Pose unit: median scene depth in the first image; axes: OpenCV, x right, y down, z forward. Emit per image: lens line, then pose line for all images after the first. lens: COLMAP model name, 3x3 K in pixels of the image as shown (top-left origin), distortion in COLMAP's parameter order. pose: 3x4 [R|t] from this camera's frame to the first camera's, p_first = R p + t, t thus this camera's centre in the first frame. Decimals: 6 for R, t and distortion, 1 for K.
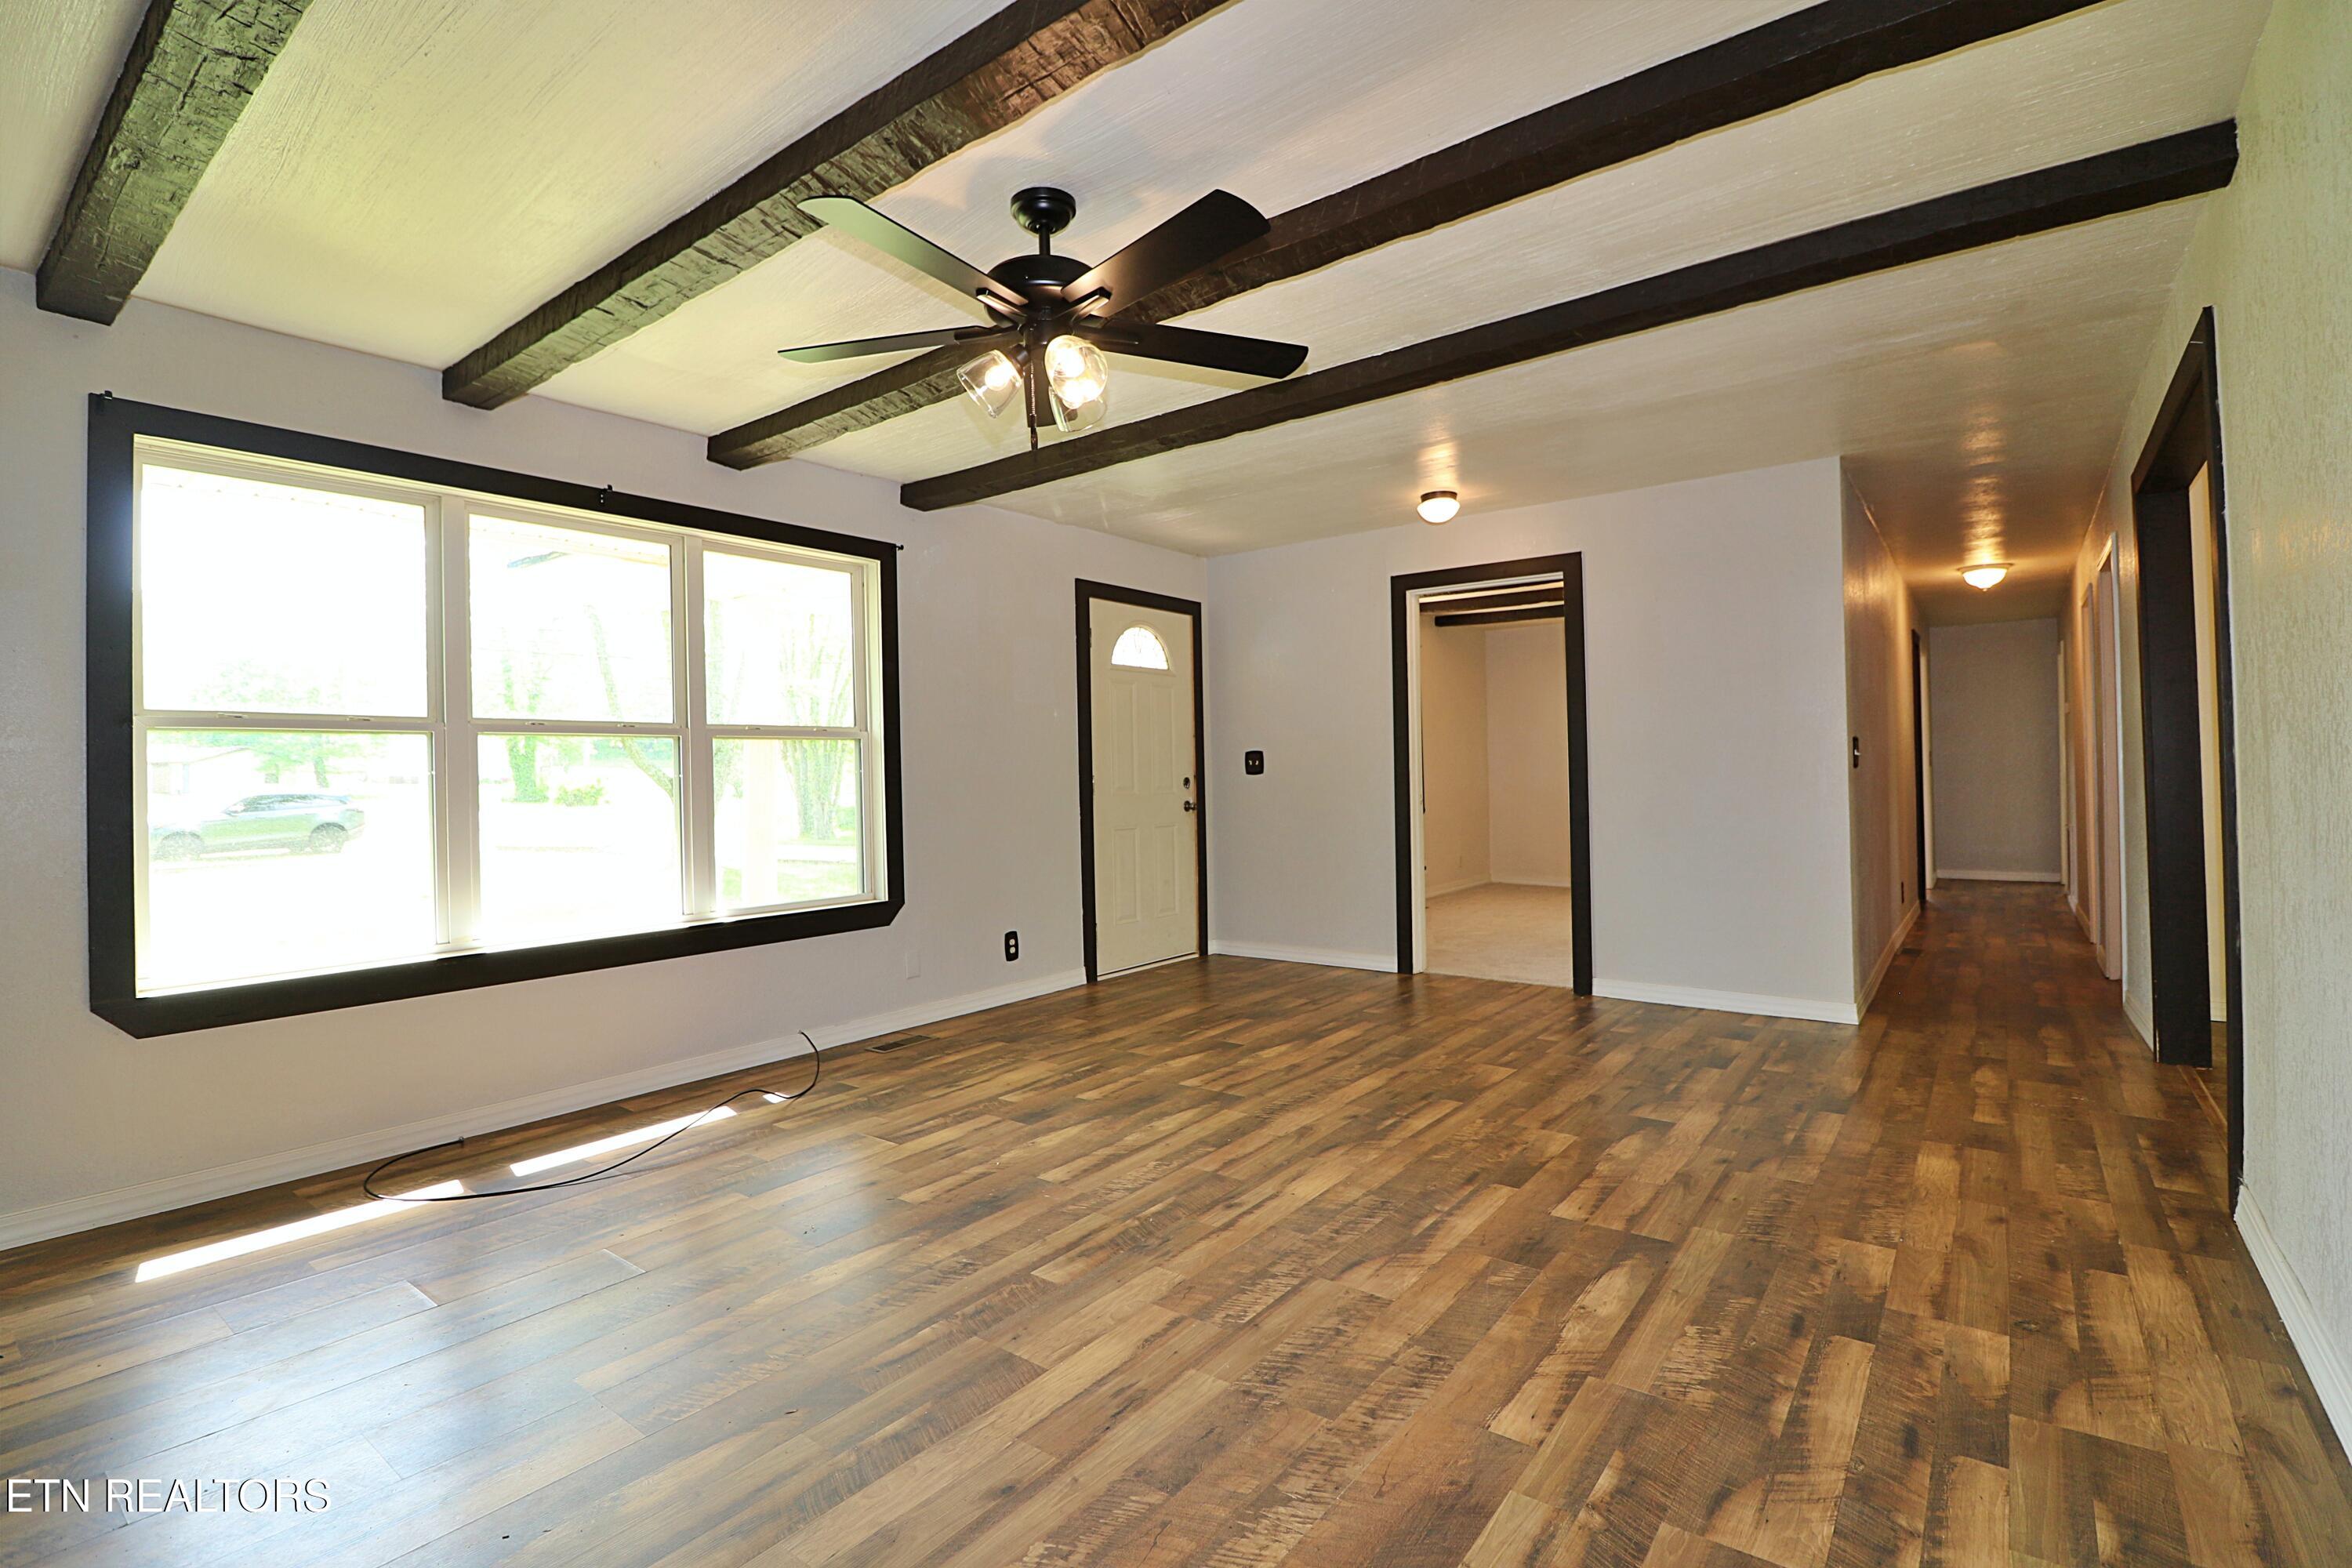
lens RADIAL K [[1076.8, 0, 1162.2], [0, 1076.8, 773.8], [0, 0, 1]] dist [-0.005813, -0.009107]
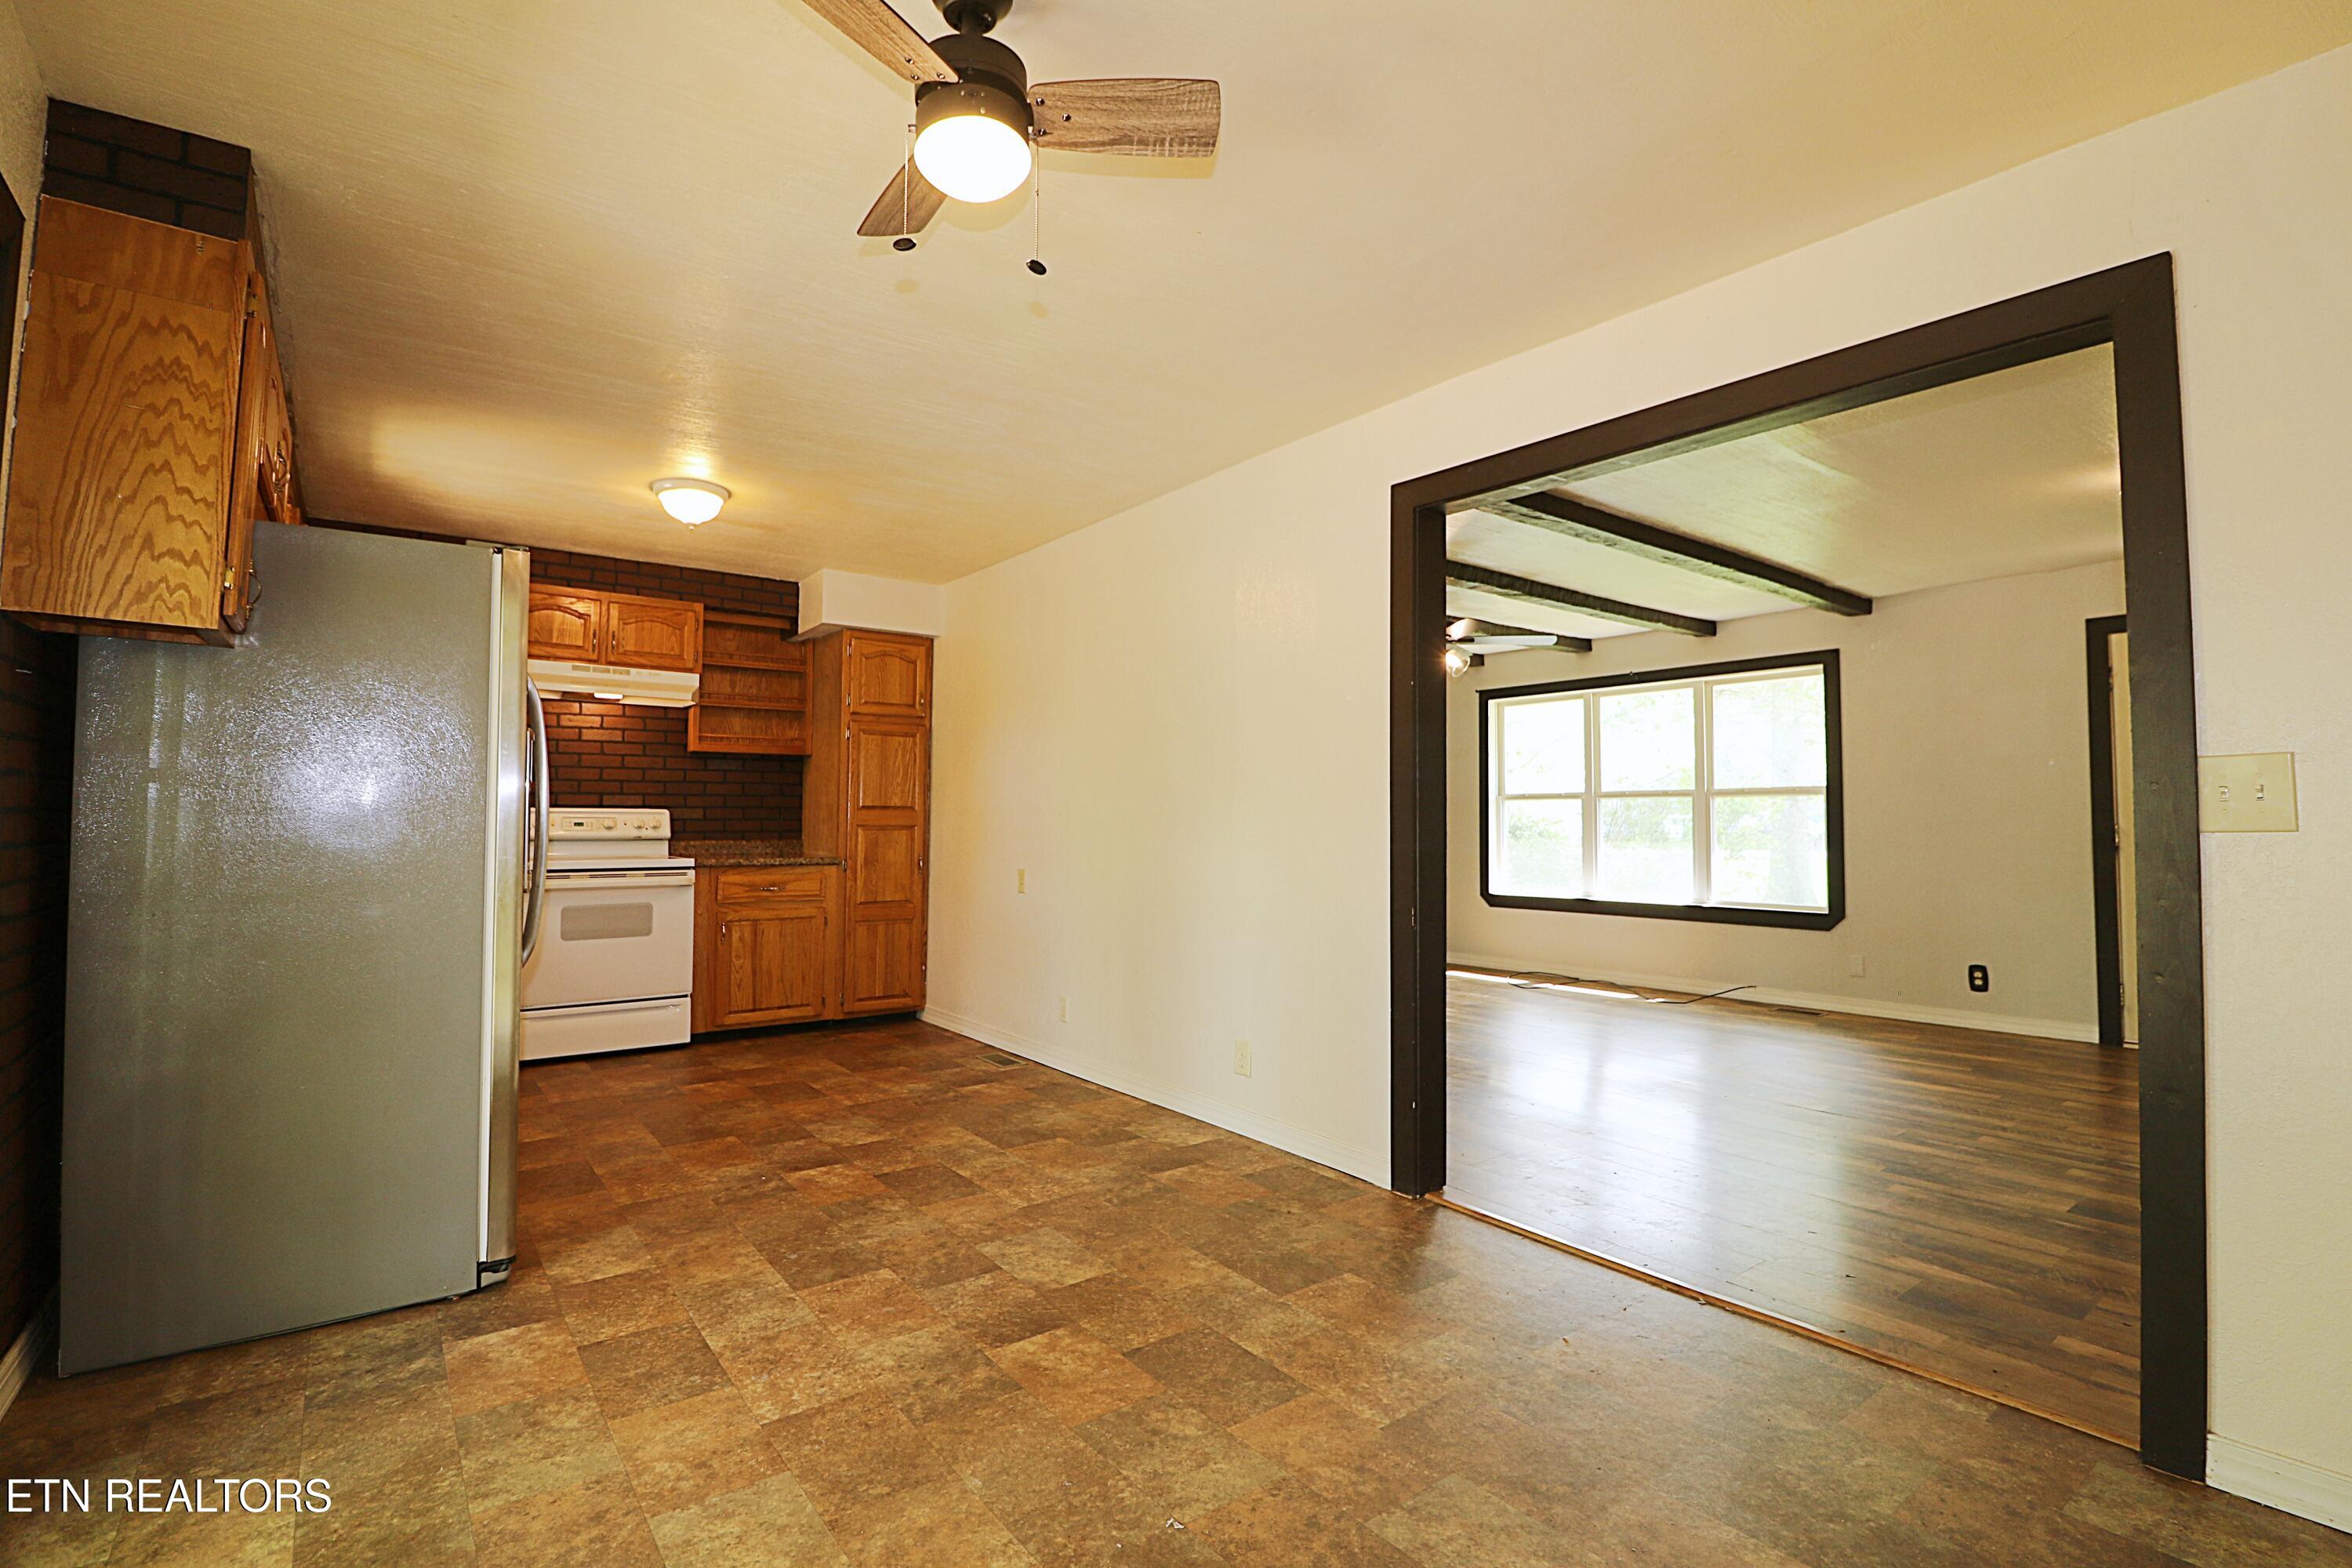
lens RADIAL K [[1076.8, 0, 1178.4], [0, 1076.8, 776.7], [0, 0, 1]] dist [-0.005813, -0.009107]
pose [[-0.254322, -0.020055, -0.966912, 2.034548], [0.003909, 0.999755, -0.021764, -0.045501], [0.967112, -0.009315, -0.254181, 0.883431]]
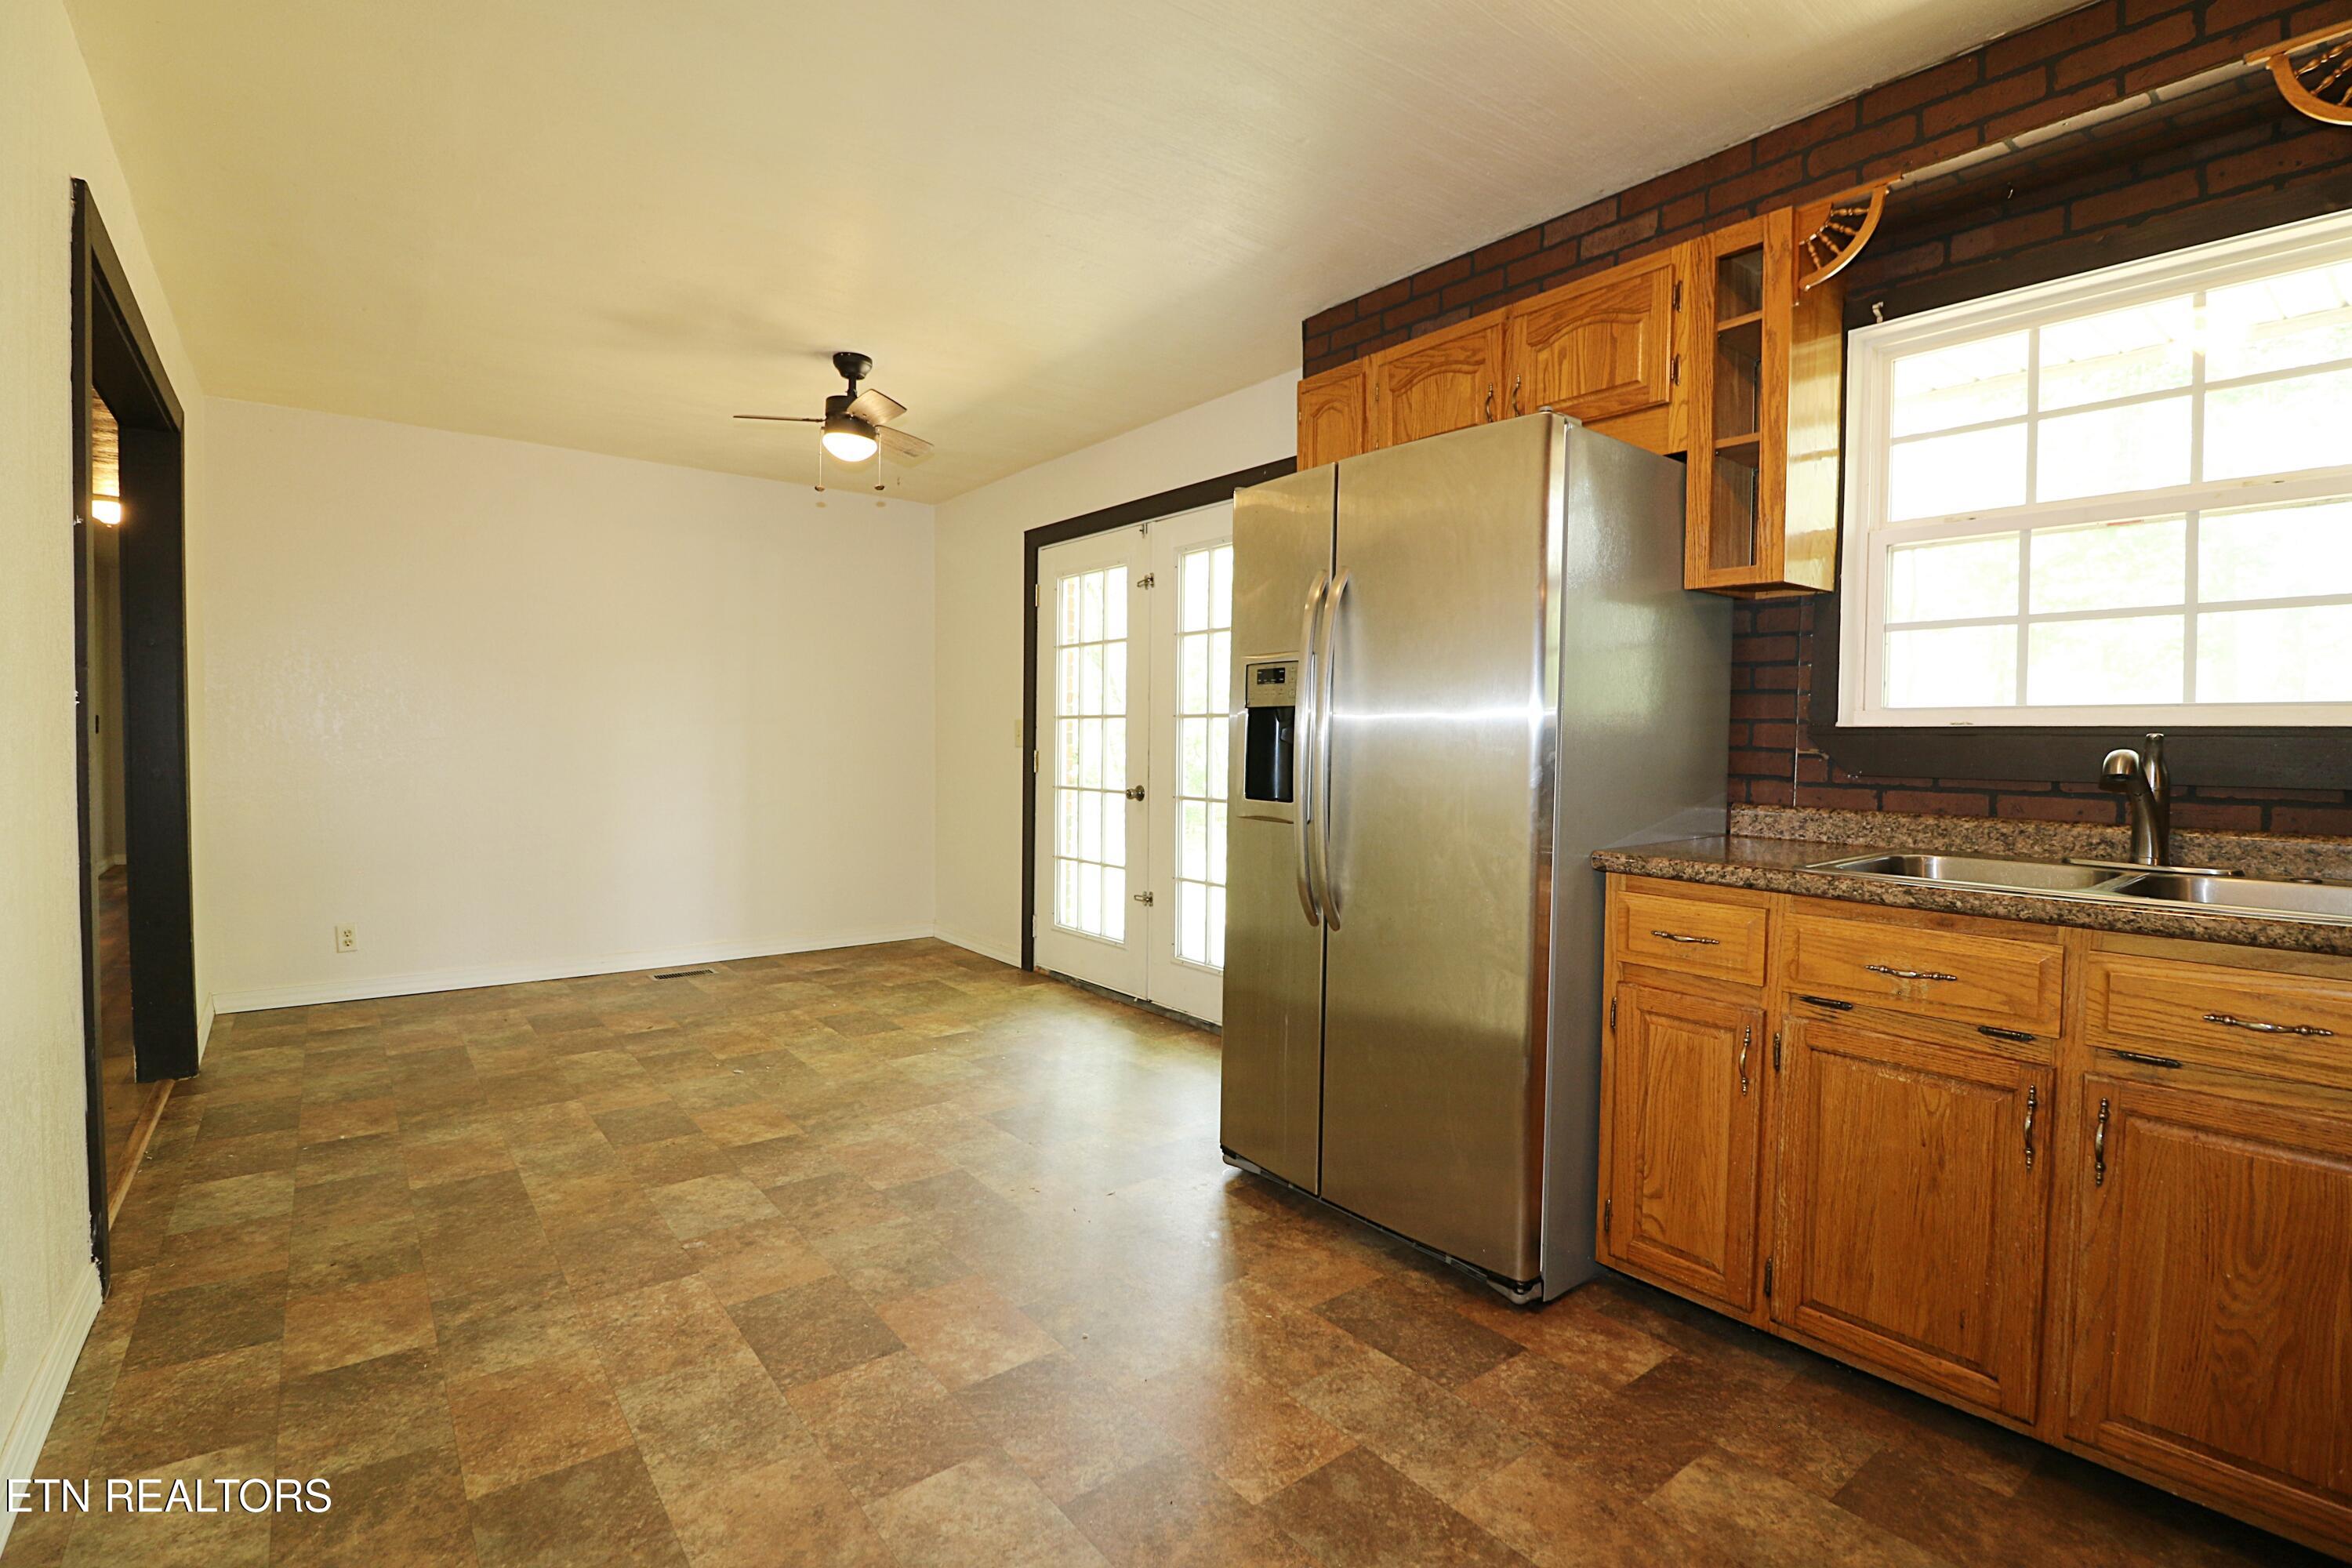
lens RADIAL K [[1076.8, 0, 1172.5], [0, 1076.8, 771.8], [0, 0, 1]] dist [-0.005813, -0.009107]
pose [[0.241196, -0.006208, 0.970457, 0.388747], [-0.021551, 0.999699, 0.011751, -0.018086], [-0.970237, -0.023748, 0.240989, -0.042954]]
